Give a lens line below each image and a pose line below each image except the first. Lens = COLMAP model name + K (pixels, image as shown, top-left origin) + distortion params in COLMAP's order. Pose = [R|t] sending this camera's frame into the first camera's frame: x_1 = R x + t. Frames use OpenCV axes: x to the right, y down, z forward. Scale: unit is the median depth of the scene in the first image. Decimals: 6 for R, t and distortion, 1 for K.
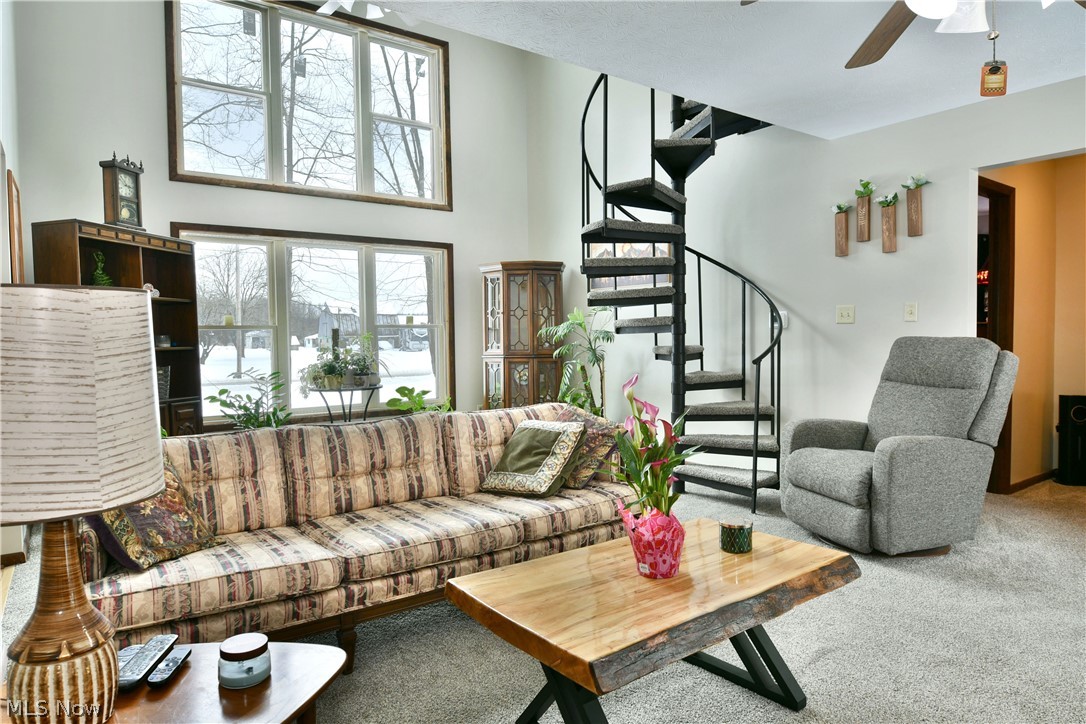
lens RADIAL K [[656.1, 0, 540.1], [0, 656.1, 362.6], [0, 0, 1]] dist [-0.014072, -0.003437]
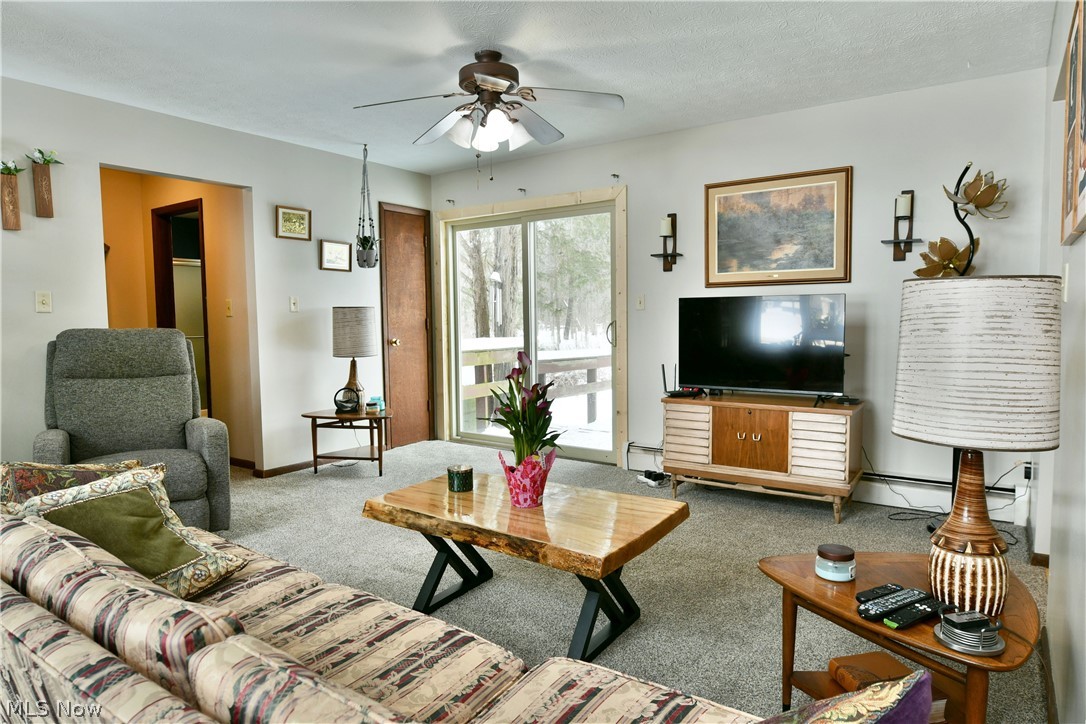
lens RADIAL K [[656.1, 0, 540.1], [0, 656.1, 362.6], [0, 0, 1]] dist [-0.014072, -0.003437]
pose [[-0.314905, -0.053822, 0.947596, -0.477597], [0.053303, 0.995812, 0.074274, -0.024374], [-0.947625, 0.073899, -0.310717, 0.624187]]
